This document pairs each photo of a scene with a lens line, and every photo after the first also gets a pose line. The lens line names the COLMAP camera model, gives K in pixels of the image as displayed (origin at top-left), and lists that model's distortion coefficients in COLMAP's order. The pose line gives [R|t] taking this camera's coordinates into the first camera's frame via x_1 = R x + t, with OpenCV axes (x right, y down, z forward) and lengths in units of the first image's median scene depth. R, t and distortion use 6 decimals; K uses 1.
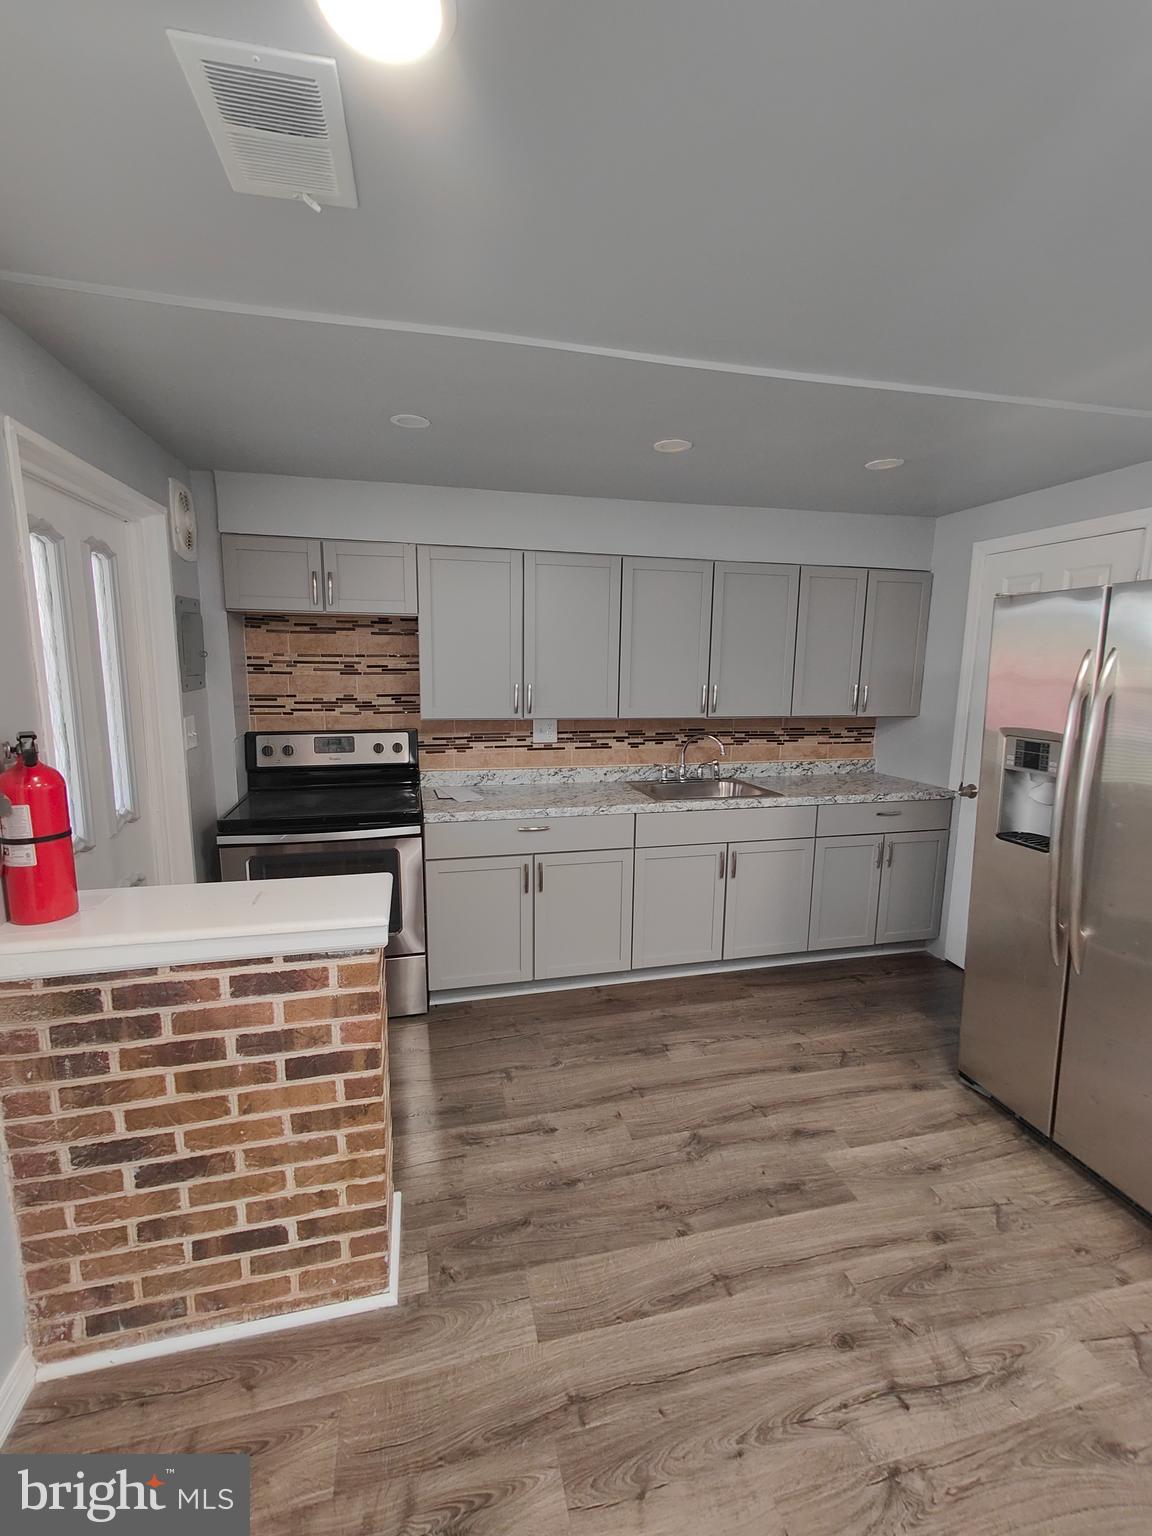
lens RADIAL K [[690.7, 0, 581.4], [0, 690.7, 762.3], [0, 0, 1]] dist [0.010967, -0.000179]
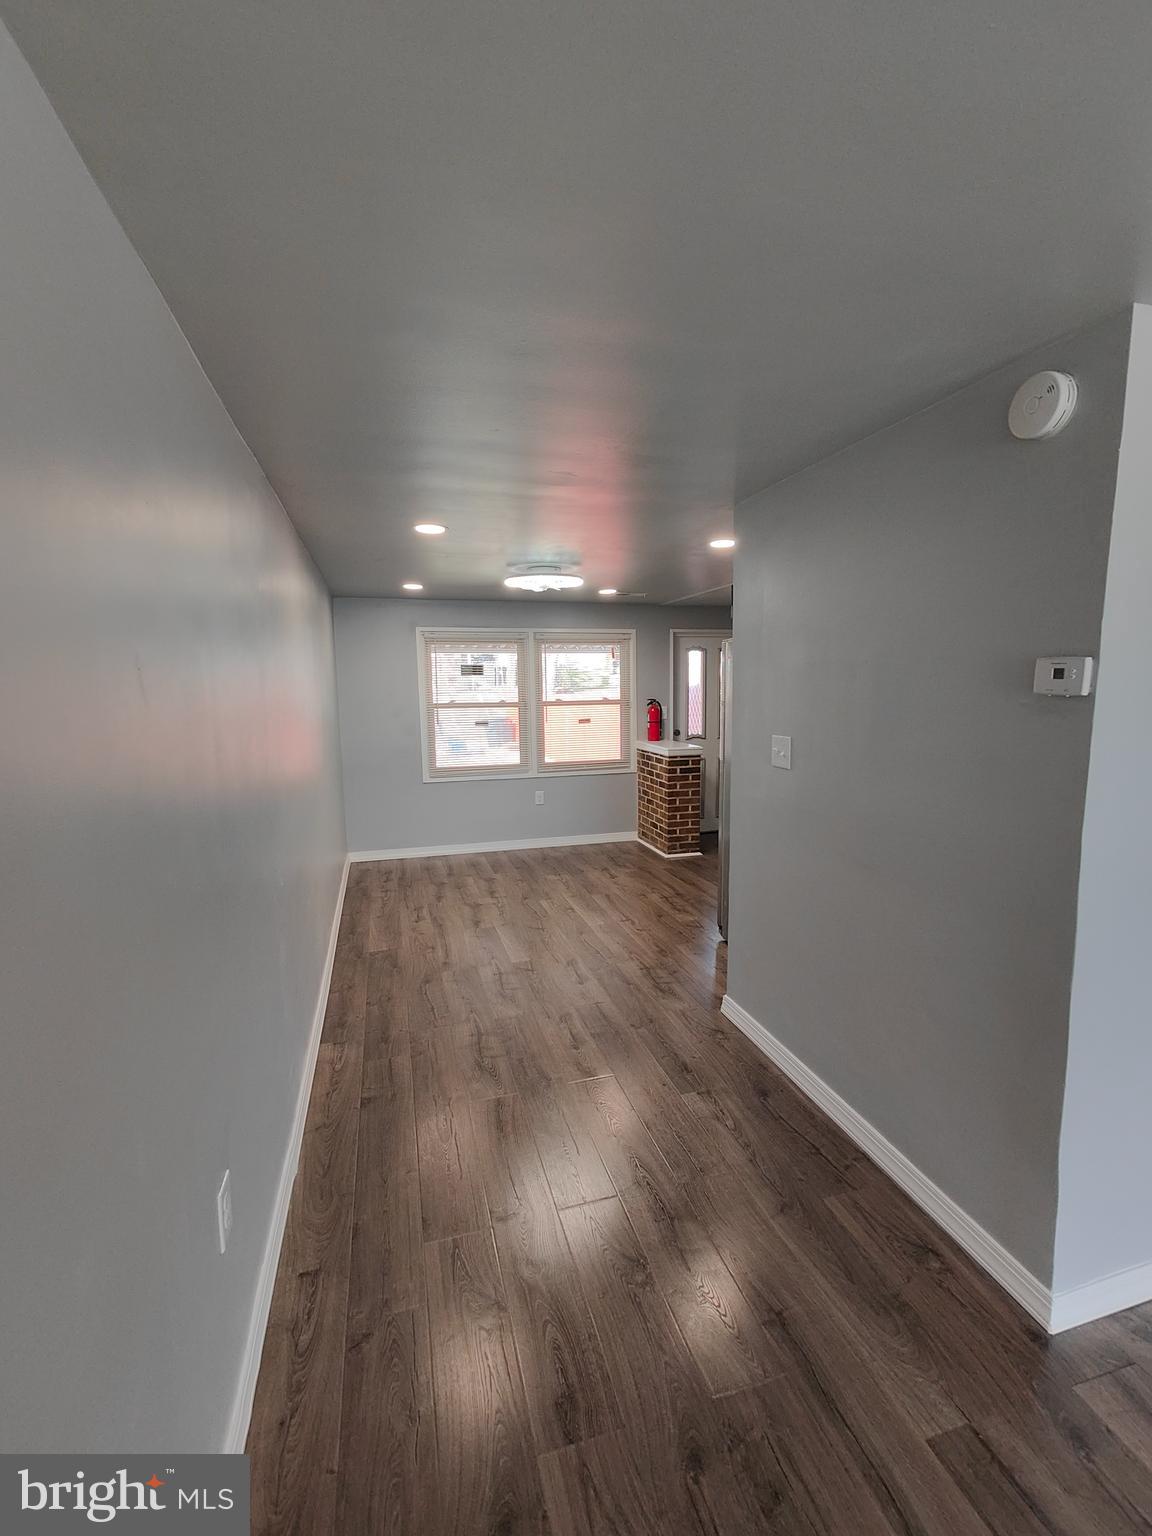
lens RADIAL K [[679.6, 0, 579.0], [0, 679.6, 765.2], [0, 0, 1]] dist [-0.001882, -0.000679]
pose [[0.039980, 0.112865, -0.992806, 3.360409], [-0.143653, 0.983927, 0.106071, -0.014035], [0.988820, 0.138378, 0.055551, 0.294295]]
